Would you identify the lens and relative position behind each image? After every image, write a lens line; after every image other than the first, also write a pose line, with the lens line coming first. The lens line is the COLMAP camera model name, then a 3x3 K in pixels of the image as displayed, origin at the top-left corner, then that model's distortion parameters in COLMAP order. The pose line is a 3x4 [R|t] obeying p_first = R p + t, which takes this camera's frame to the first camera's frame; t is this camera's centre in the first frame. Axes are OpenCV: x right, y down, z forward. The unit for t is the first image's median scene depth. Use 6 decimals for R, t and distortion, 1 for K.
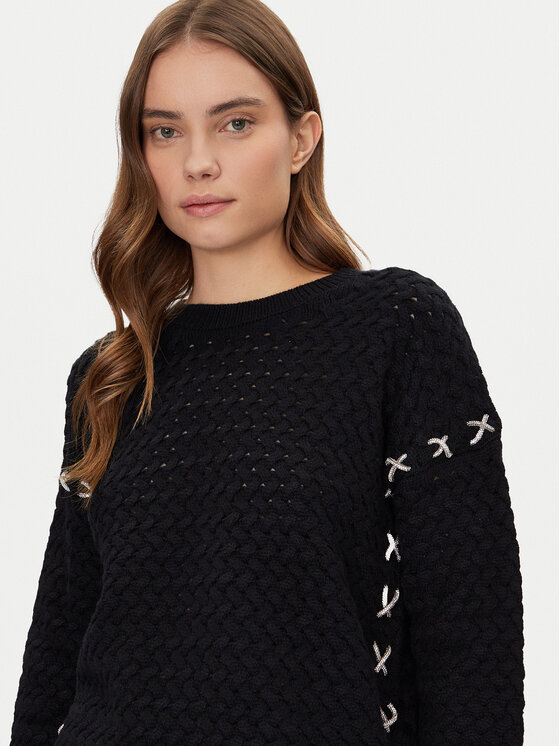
lens RADIAL K [[1067.5, 0, 280.0], [0, 1067.5, 373.0], [0, 0, 1]] dist [-0.135961, -0.024333]
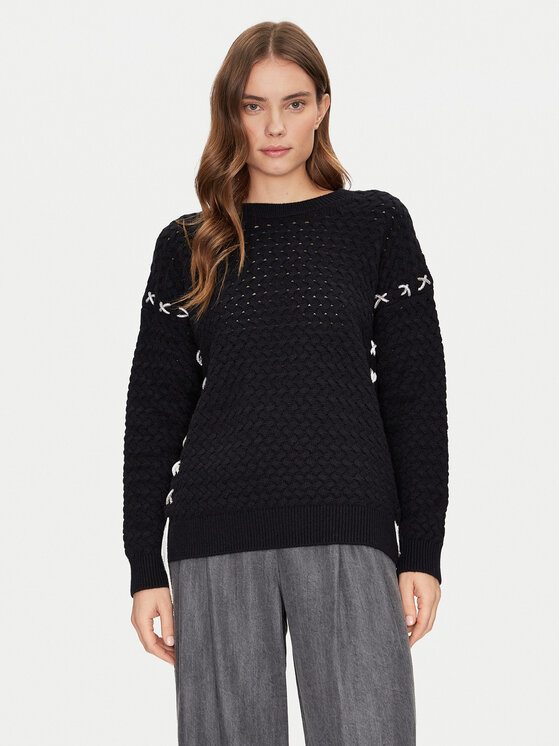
lens RADIAL K [[1170.2, 0, 280.0], [0, 1170.2, 373.0], [0, 0, 1]] dist [-0.221426, 0.005428]
pose [[0.986279, 0.012784, 0.164590, -0.376467], [-0.026756, 0.996194, 0.082952, 0.049116], [-0.162903, -0.086217, 0.982868, -0.921633]]
